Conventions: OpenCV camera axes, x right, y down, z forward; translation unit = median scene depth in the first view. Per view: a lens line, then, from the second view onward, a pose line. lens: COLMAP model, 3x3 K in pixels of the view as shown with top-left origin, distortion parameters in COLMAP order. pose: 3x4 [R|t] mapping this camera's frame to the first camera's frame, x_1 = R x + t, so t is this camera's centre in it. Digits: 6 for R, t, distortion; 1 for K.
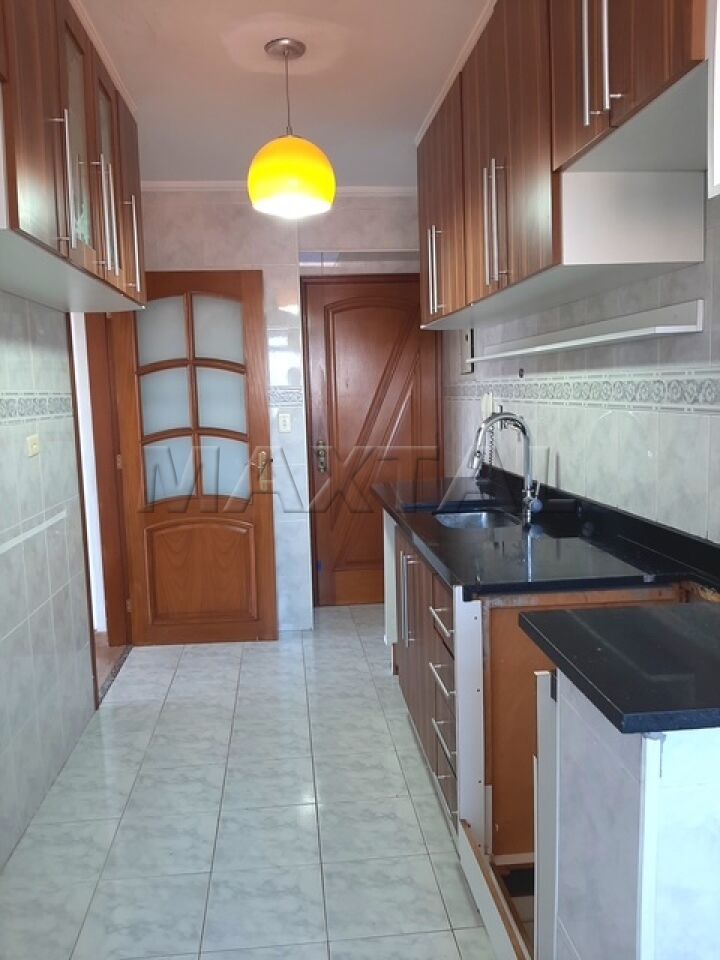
lens RADIAL K [[744.7, 0, 359.8], [0, 744.7, 480.2], [0, 0, 1]] dist [0.044679, -0.091998]
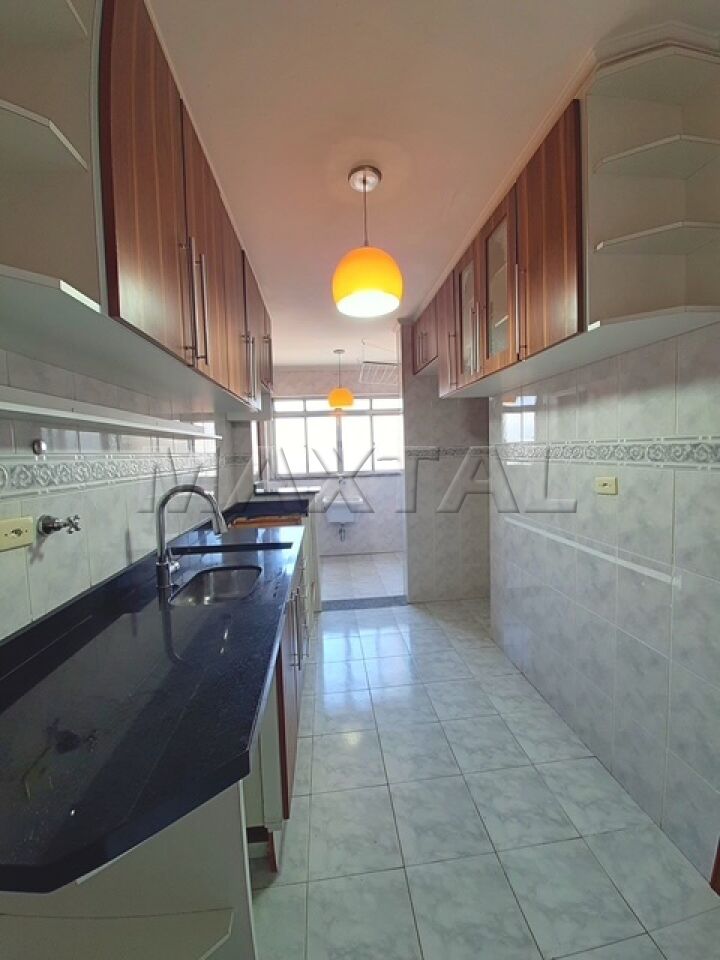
lens RADIAL K [[377.4, 0, 364.6], [0, 377.4, 472.6], [0, 0, 1]] dist [-0.007370, -0.004931]
pose [[-0.998071, 0.062067, 0.001615, -0.070143], [0.061392, 0.982659, 0.174963, -0.213958], [0.009273, 0.174724, -0.984574, 1.744043]]
